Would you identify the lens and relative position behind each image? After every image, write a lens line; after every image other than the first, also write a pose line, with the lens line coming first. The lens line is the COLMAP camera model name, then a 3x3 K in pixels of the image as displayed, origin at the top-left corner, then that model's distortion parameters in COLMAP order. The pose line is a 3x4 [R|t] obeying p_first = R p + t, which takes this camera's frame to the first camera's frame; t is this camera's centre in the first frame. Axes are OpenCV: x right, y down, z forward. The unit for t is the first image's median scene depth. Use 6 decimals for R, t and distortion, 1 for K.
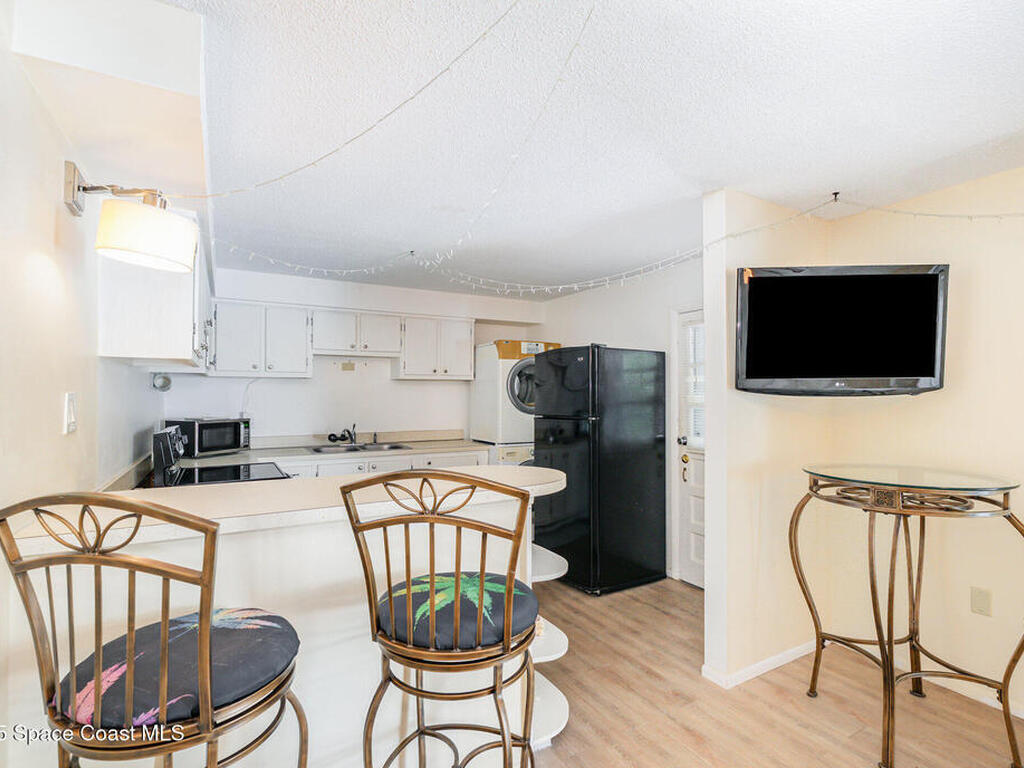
lens RADIAL K [[508.8, 0, 511.0], [0, 508.8, 386.4], [0, 0, 1]] dist [-0.005680, 0.002682]
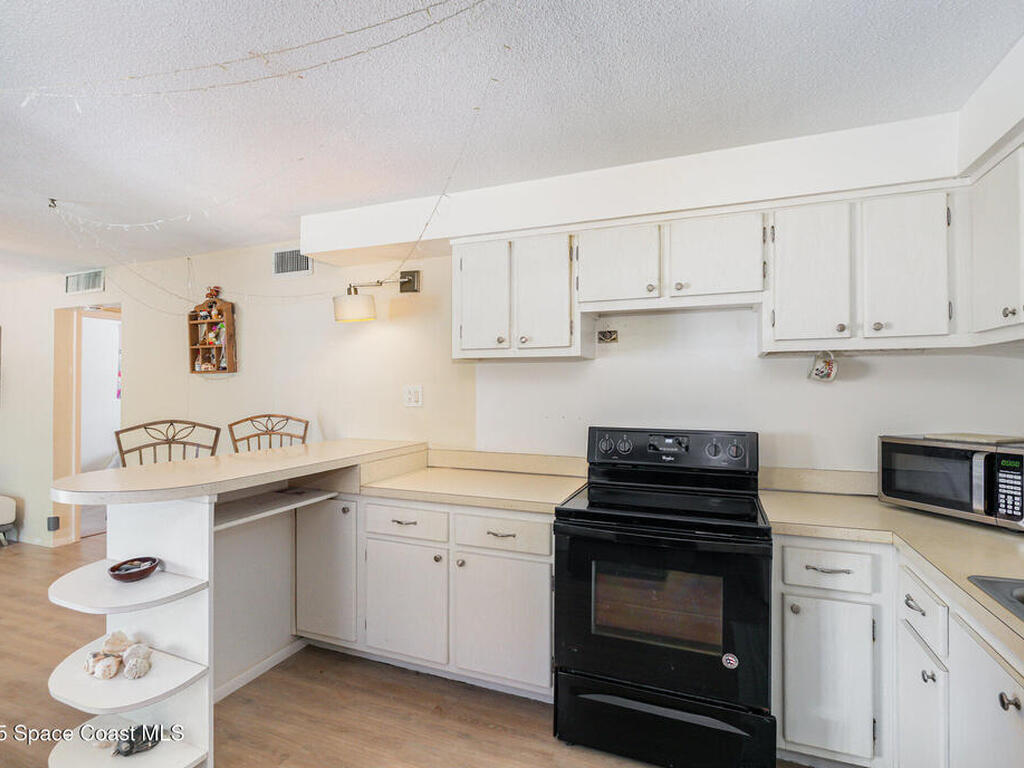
lens RADIAL K [[508.8, 0, 512.9], [0, 508.8, 390.9], [0, 0, 1]] dist [-0.005680, 0.002682]
pose [[-0.777909, -0.002334, -0.628373, 0.021338], [0.007827, 0.999880, -0.013403, 0.022397], [0.628329, -0.015345, -0.777797, 1.073151]]
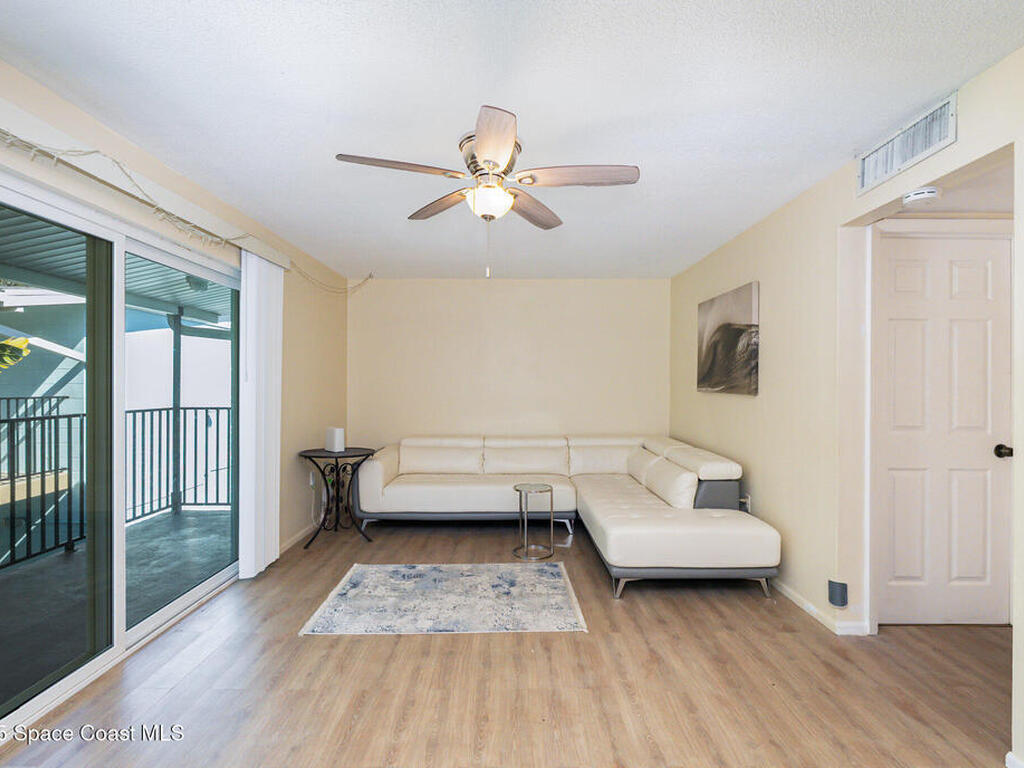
lens RADIAL K [[508.8, 0, 511.9], [0, 508.8, 383.9], [0, 0, 1]] dist [-0.005680, 0.002682]
pose [[-0.872391, 0.001276, 0.488807, 0.149862], [-0.007712, 0.999836, -0.016375, 0.034993], [-0.488748, -0.018055, -0.872238, 0.359991]]
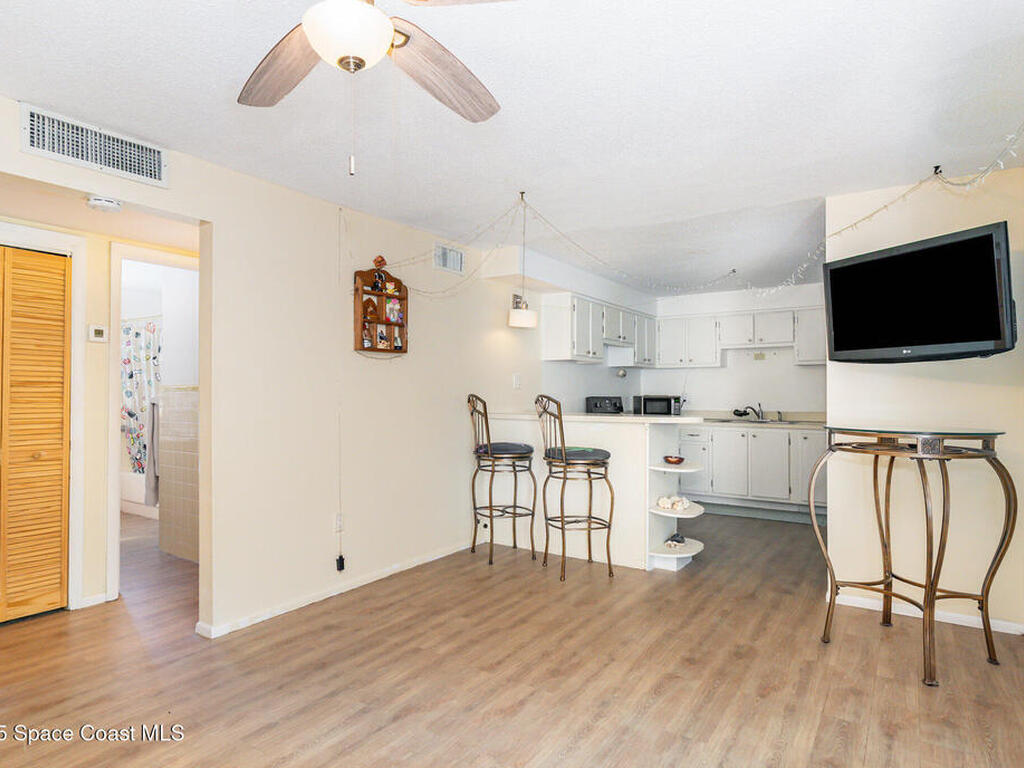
lens RADIAL K [[593.7, 0, 511.0], [0, 593.7, 390.1], [0, 0, 1]] dist [-0.000702, 0.000360]
pose [[0.443441, -0.005320, -0.896288, 0.817044], [0.013244, 0.999912, 0.000618, 0.038580], [0.896206, -0.012144, 0.443472, -0.197940]]
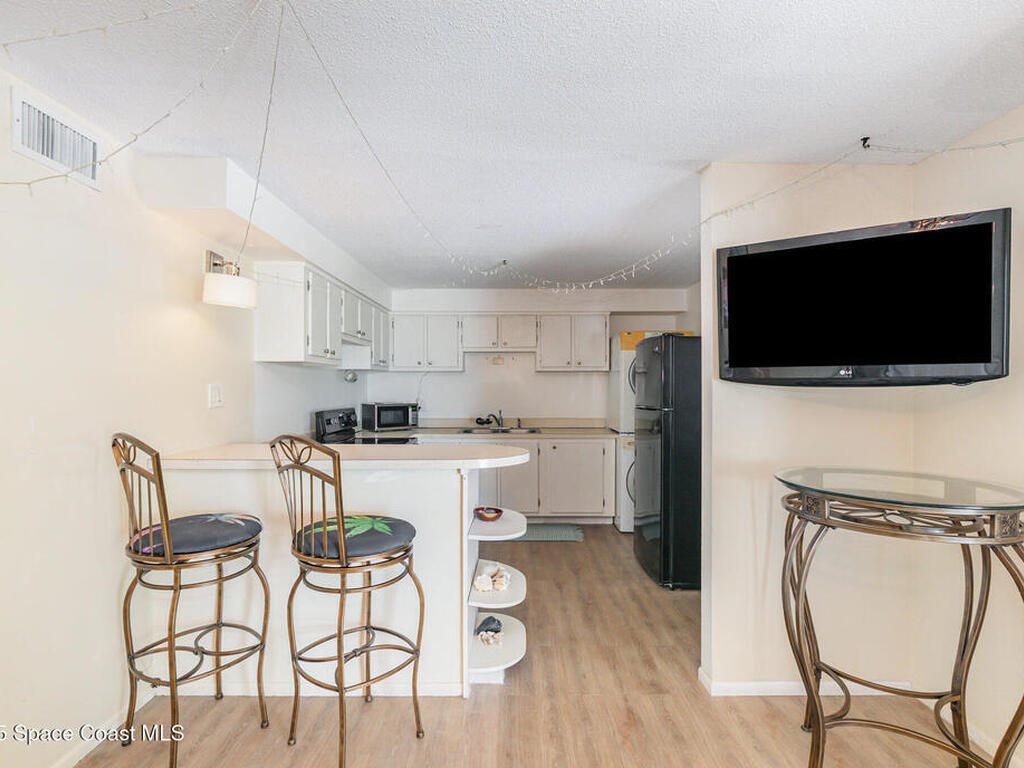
lens RADIAL K [[508.8, 0, 509.7], [0, 508.8, 385.2], [0, 0, 1]] dist [-0.005680, 0.002682]
pose [[0.867456, -0.000433, -0.497515, 0.335126], [0.008778, 0.999857, 0.014436, -0.000343], [0.497437, -0.016890, 0.867335, -0.000019]]
